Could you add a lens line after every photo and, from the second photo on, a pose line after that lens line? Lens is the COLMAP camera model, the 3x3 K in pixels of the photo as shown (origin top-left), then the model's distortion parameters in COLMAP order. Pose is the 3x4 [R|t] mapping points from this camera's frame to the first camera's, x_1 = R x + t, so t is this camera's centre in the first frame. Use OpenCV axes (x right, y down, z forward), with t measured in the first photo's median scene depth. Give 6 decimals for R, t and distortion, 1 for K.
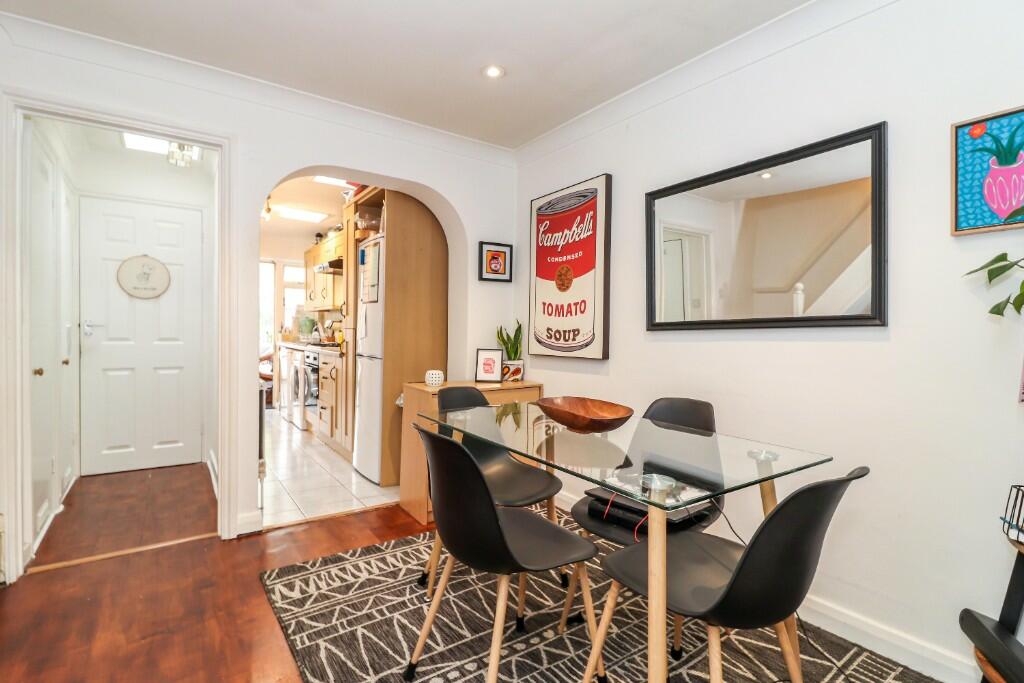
lens RADIAL K [[480.5, 0, 512.6], [0, 480.5, 337.7], [0, 0, 1]] dist [0.005197, 0.000149]
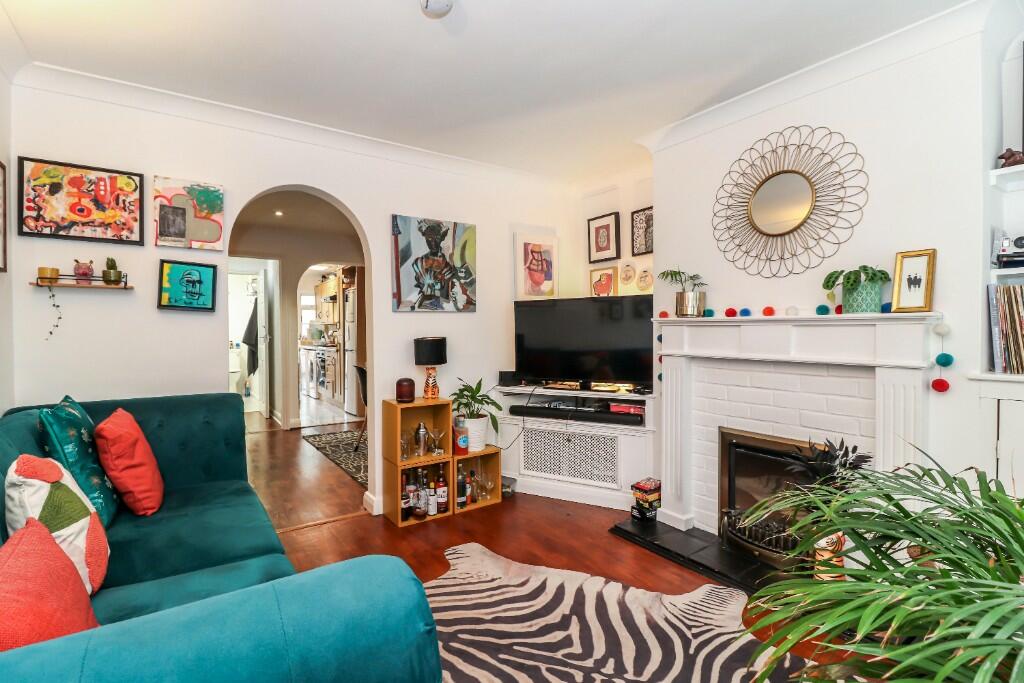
lens RADIAL K [[480.5, 0, 511.9], [0, 480.5, 342.2], [0, 0, 1]] dist [0.005197, 0.000149]
pose [[0.999682, -0.020243, -0.015058, 0.258812], [0.020296, 0.999788, 0.003362, 0.008764], [0.014987, -0.003666, 0.999881, -0.627882]]
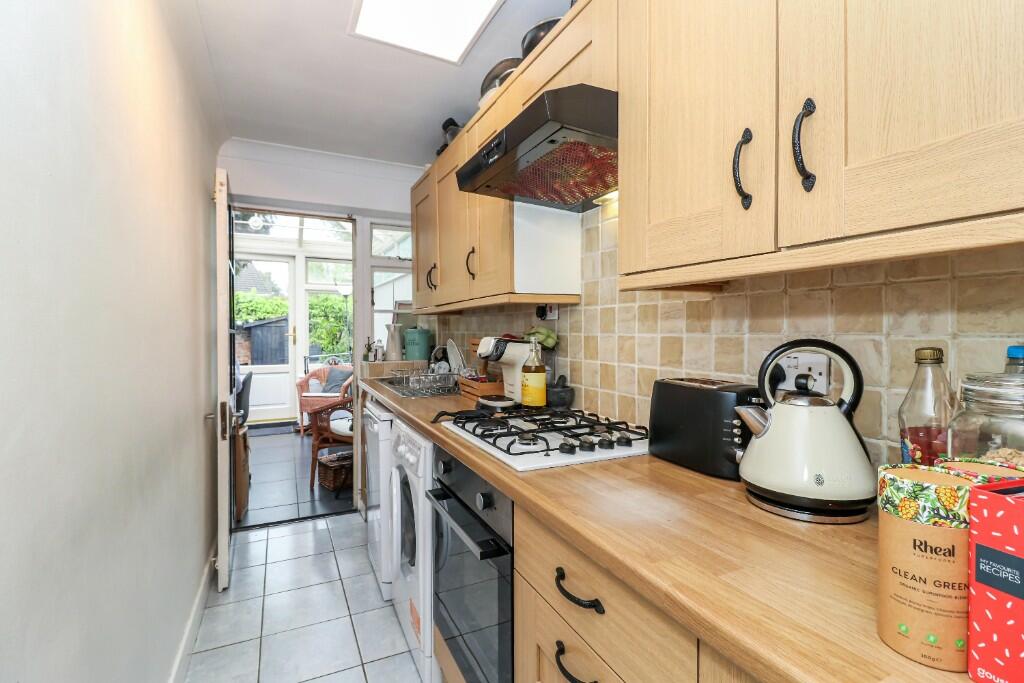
lens RADIAL K [[480.5, 0, 513.9], [0, 480.5, 337.0], [0, 0, 1]] dist [0.005197, 0.000149]
pose [[0.988607, -0.003149, -0.150489, -0.316808], [0.004407, 0.999958, 0.008027, -0.044955], [0.150457, -0.008599, 0.988579, 0.656375]]
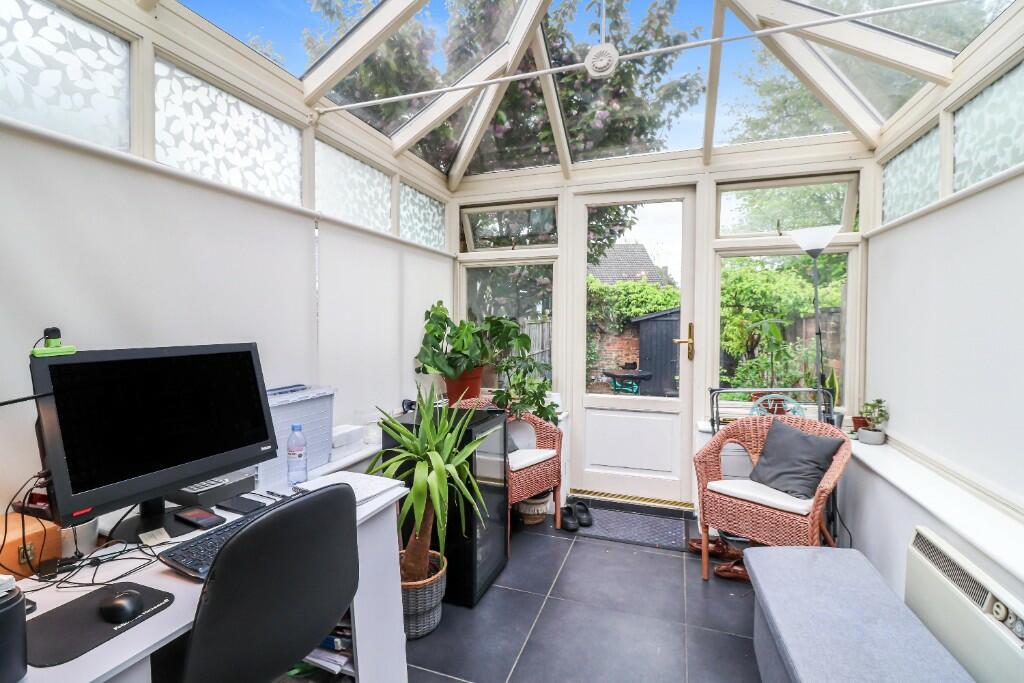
lens RADIAL K [[480.5, 0, 510.0], [0, 480.5, 338.2], [0, 0, 1]] dist [0.005197, 0.000149]
pose [[0.594414, 0.021828, -0.803863, -0.505512], [-0.002721, 0.999680, 0.025133, -0.053521], [0.804155, -0.012752, 0.594283, 0.941812]]
